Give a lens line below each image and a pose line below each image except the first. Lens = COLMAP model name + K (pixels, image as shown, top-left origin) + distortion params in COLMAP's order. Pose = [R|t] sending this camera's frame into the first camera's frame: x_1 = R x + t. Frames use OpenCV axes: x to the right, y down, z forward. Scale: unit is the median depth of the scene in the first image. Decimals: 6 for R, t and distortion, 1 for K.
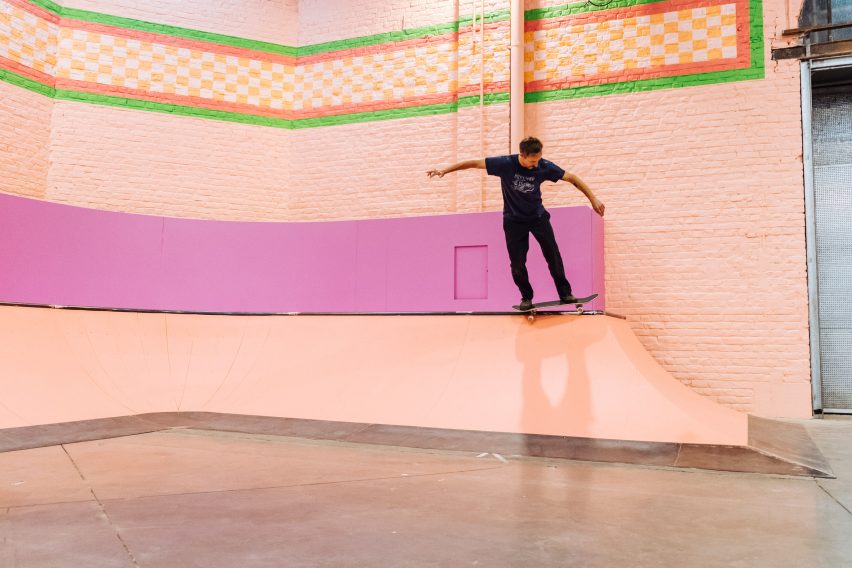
lens RADIAL K [[687.5, 0, 429.4], [0, 687.5, 289.9], [0, 0, 1]] dist [-0.024202, 0.014740]
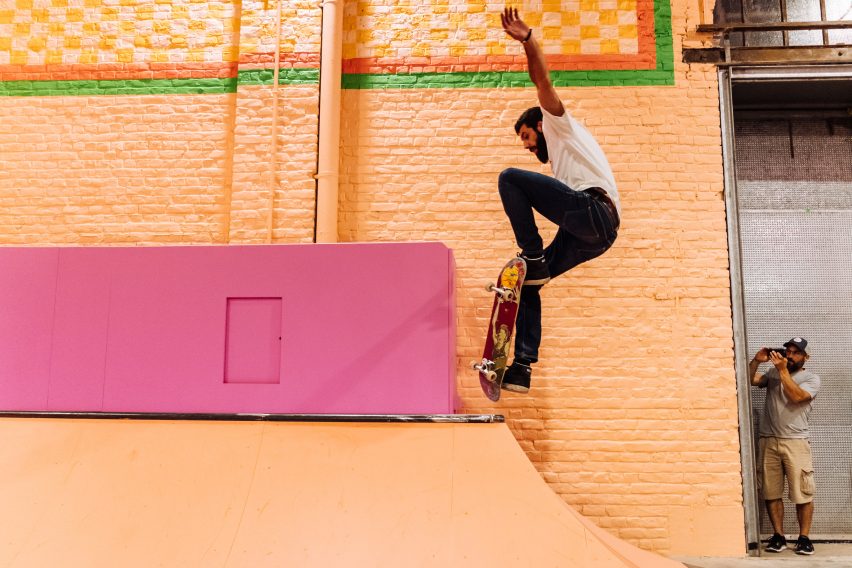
lens RADIAL K [[764.0, 0, 435.9], [0, 764.0, 293.8], [0, 0, 1]] dist [-0.029994, 0.022626]
pose [[0.942615, 0.040175, 0.331456, -0.013764], [-0.014990, 0.996825, -0.078194, -0.015143], [-0.333545, 0.068739, 0.940225, 0.291172]]
